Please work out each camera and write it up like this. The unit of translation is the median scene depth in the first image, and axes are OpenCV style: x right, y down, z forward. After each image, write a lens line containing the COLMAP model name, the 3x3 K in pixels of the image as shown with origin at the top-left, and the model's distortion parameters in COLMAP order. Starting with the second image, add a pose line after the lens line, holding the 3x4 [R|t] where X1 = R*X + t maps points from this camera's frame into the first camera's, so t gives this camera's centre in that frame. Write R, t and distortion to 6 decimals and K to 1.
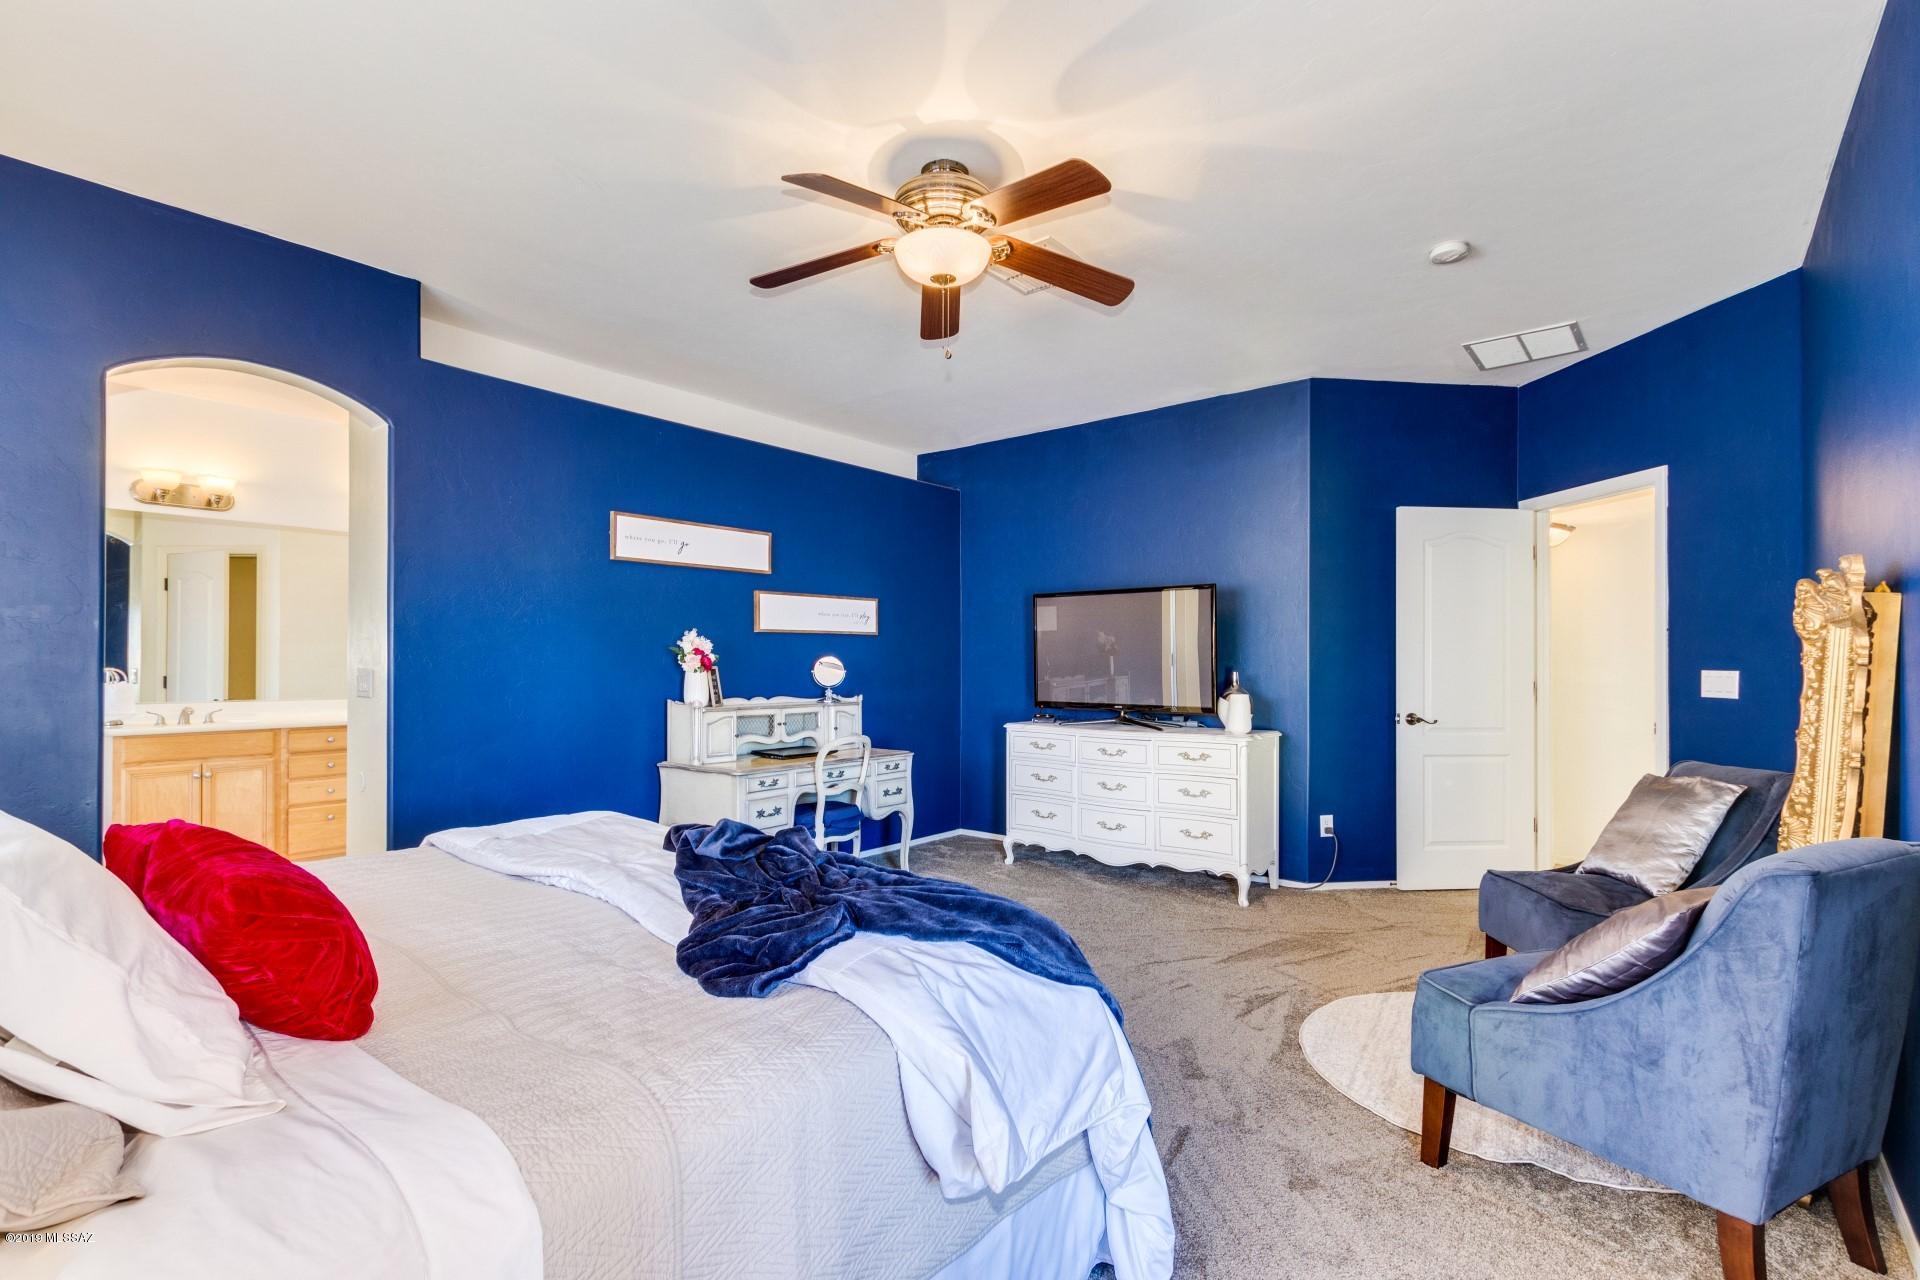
lens RADIAL K [[968.5, 0, 962.0], [0, 968.5, 647.2], [0, 0, 1]] dist [0.002546, -0.000032]
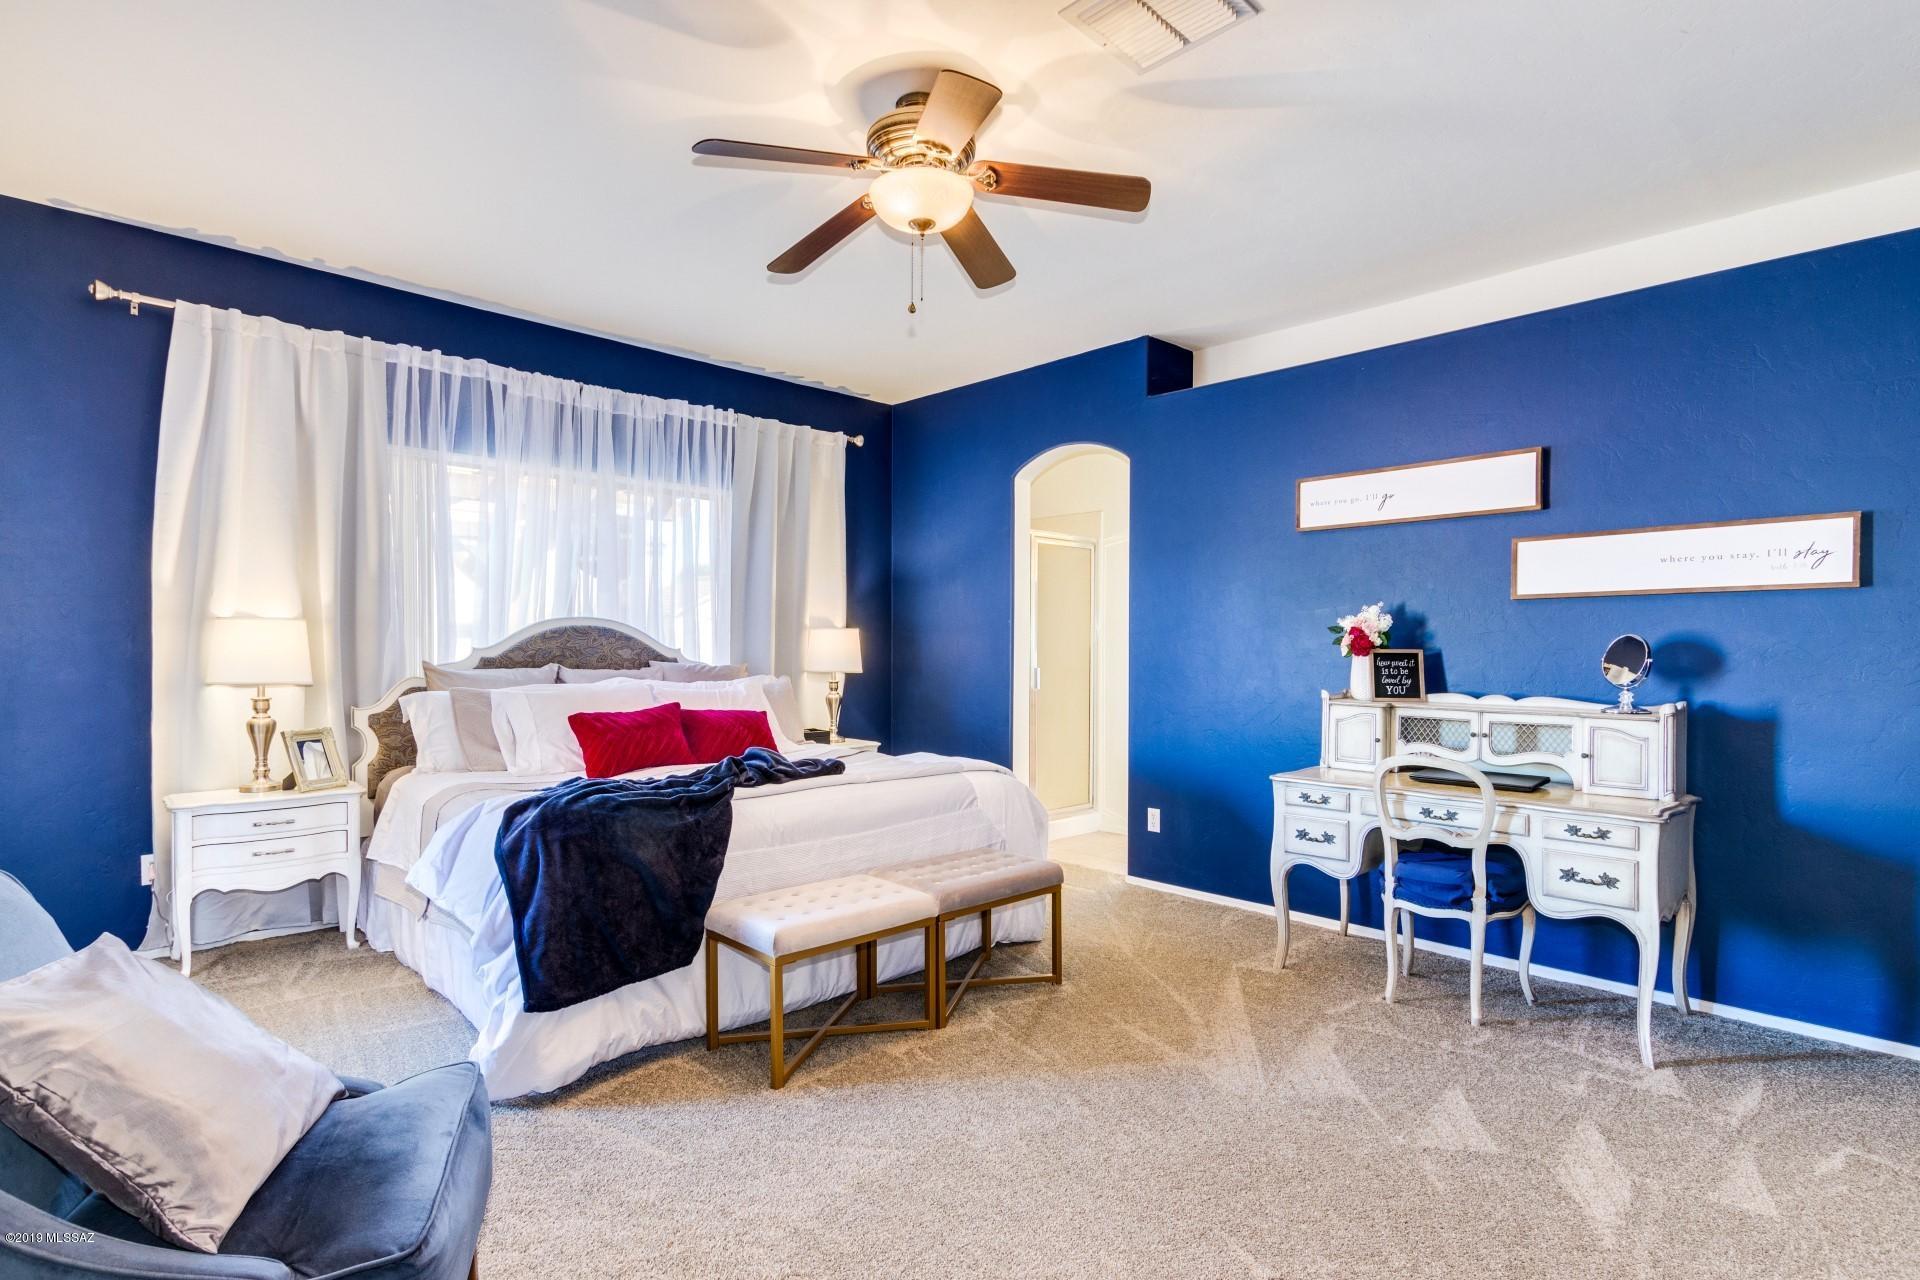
lens RADIAL K [[968.5, 0, 962.0], [0, 968.5, 647.2], [0, 0, 1]] dist [0.002546, -0.000032]
pose [[-0.173298, -0.011986, -0.984796, 0.528779], [-0.001238, 0.999928, -0.011953, 0.026208], [0.984869, -0.000853, -0.173300, 0.746102]]
